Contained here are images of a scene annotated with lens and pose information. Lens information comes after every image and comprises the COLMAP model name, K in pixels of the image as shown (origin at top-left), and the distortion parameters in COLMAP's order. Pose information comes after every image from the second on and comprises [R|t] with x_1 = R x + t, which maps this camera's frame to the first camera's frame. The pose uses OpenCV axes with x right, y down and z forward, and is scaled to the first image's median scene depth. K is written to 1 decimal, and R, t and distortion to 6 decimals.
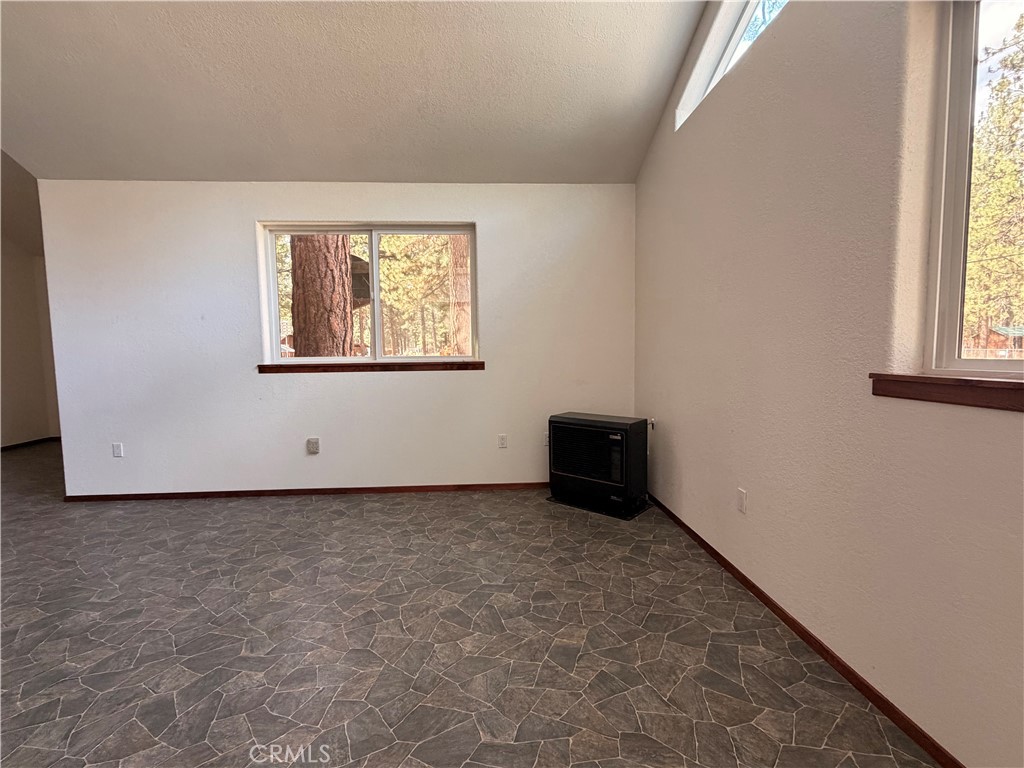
lens RADIAL K [[469.1, 0, 518.3], [0, 469.1, 382.2], [0, 0, 1]] dist [0.002784, -0.001292]
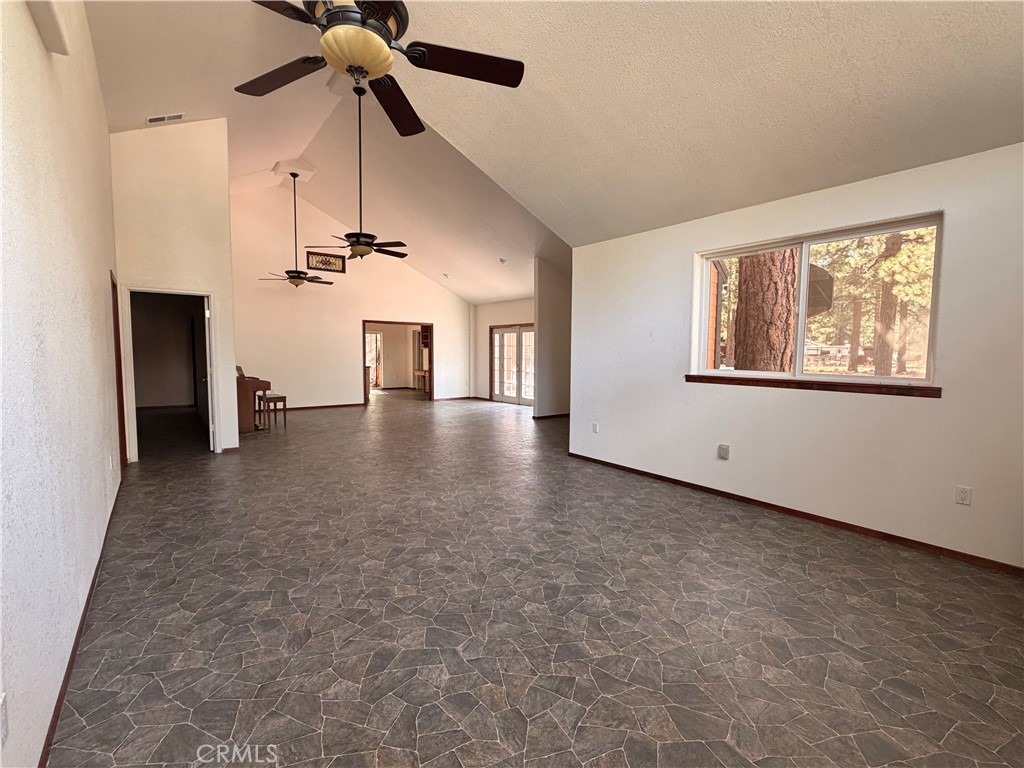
lens RADIAL K [[469.1, 0, 508.9], [0, 469.1, 382.7], [0, 0, 1]] dist [0.002784, -0.001292]
pose [[0.552039, 0.075538, -0.830390, 0.184212], [-0.077914, 0.996204, 0.038824, -0.028055], [0.830170, 0.043267, 0.555829, -0.026222]]
